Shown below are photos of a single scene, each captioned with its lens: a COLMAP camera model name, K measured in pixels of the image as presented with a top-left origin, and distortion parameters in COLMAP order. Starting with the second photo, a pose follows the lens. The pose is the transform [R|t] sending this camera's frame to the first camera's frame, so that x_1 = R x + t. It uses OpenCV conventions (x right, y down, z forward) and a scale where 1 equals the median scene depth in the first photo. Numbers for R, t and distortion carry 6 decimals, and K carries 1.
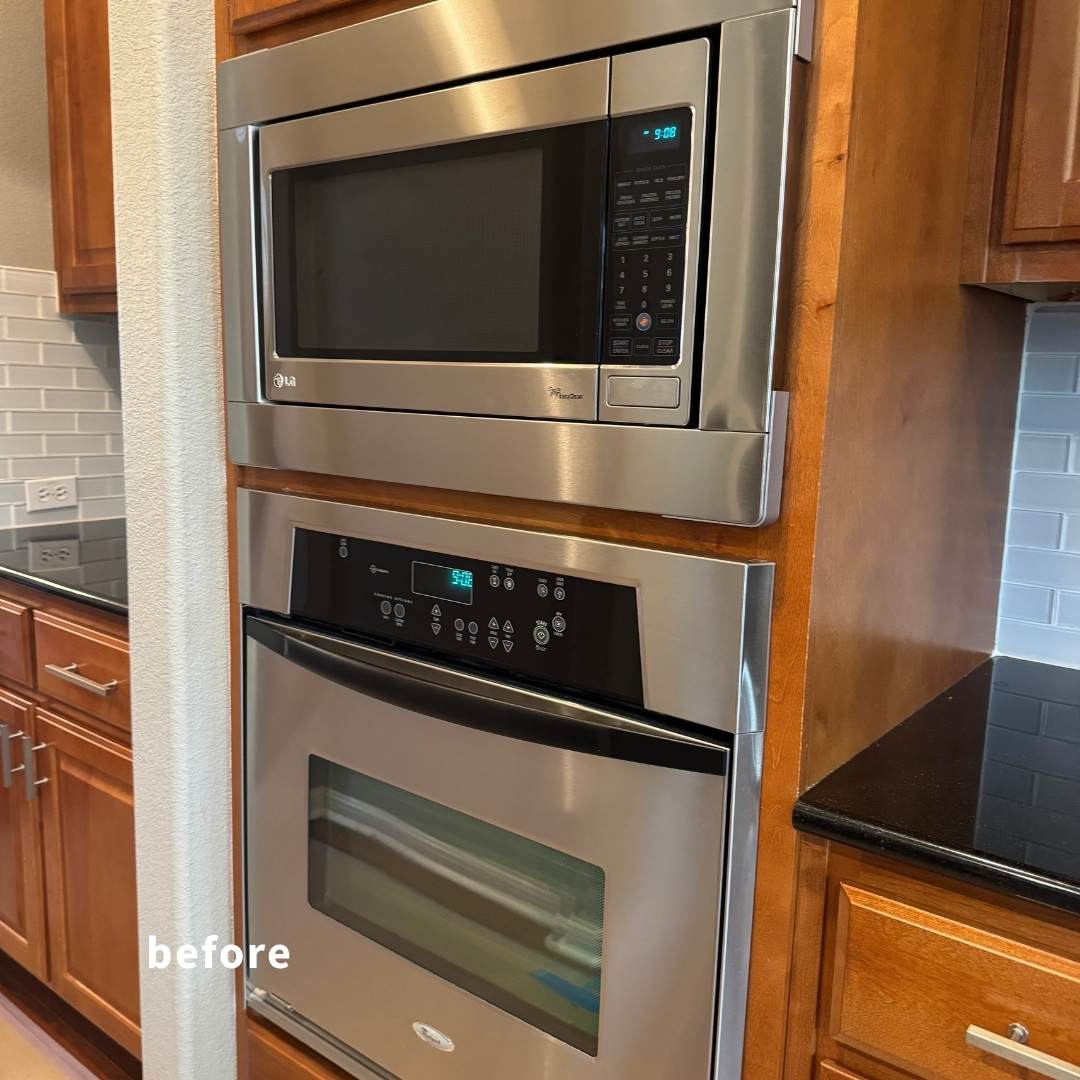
lens RADIAL K [[1003.0, 0, 532.2], [0, 1003.0, 528.3], [0, 0, 1]] dist [0.169613, -0.302667]
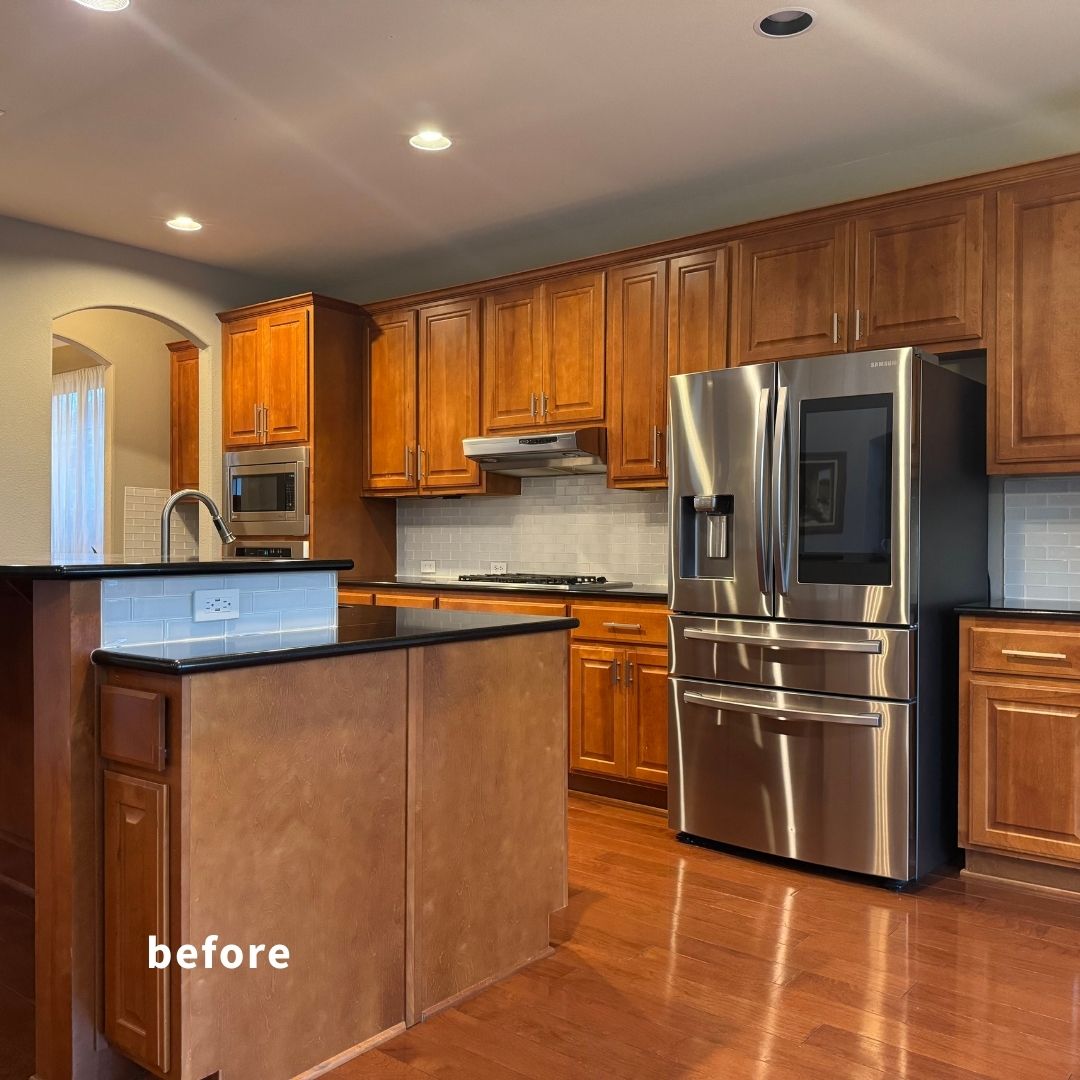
lens RADIAL K [[1003.0, 0, 532.2], [0, 1003.0, 528.3], [0, 0, 1]] dist [0.169613, -0.302667]
pose [[0.999800, -0.019877, -0.002232, 1.340171], [0.019287, 0.987621, -0.155668, 0.777795], [0.005298, 0.155594, 0.987807, -4.248126]]
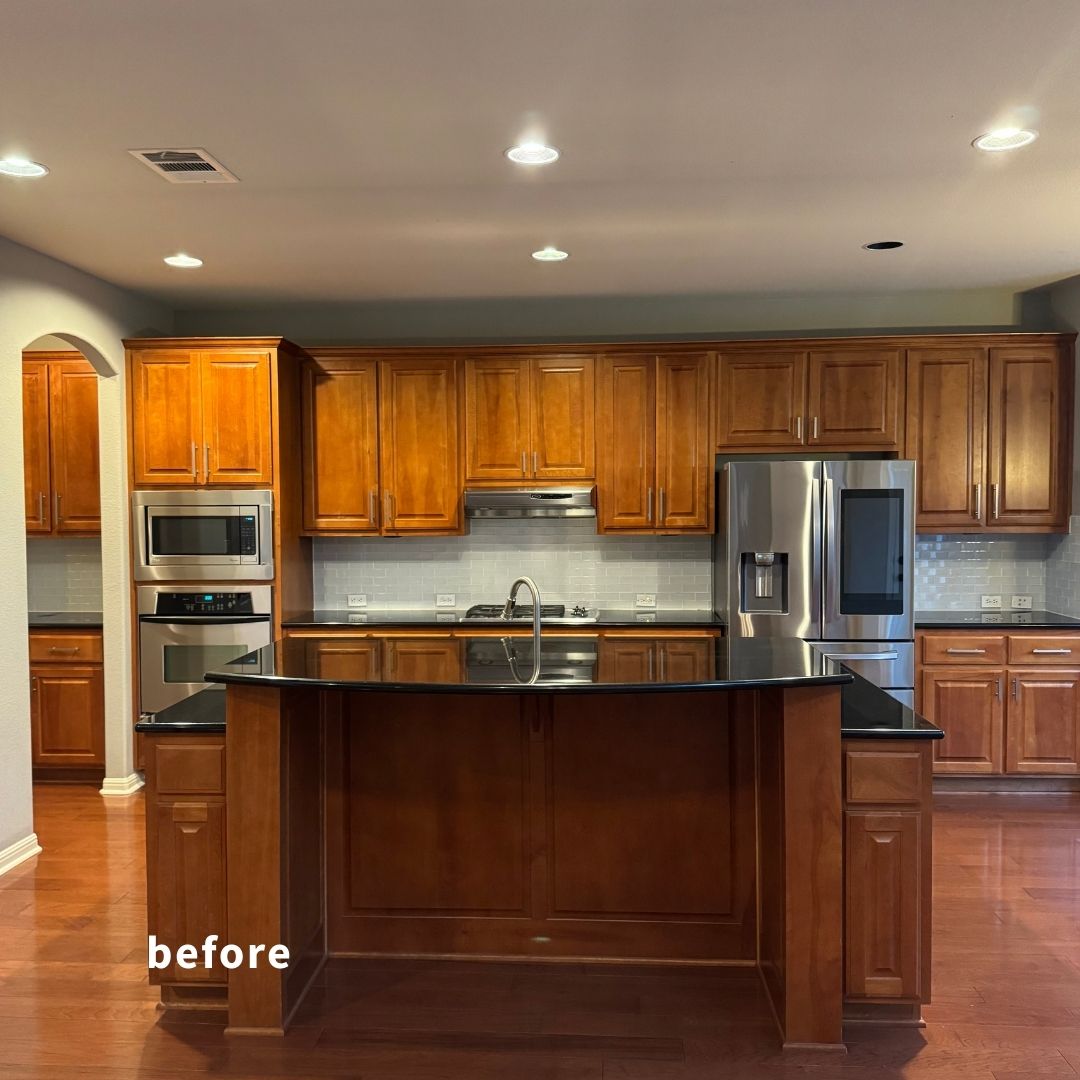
lens RADIAL K [[1003.0, 0, 532.2], [0, 1003.0, 528.3], [0, 0, 1]] dist [0.169613, -0.302667]
pose [[0.824437, -0.043065, 0.564313, -1.607876], [0.109308, 0.990443, -0.084109, 0.313825], [-0.555298, 0.131026, 0.821265, -4.155247]]
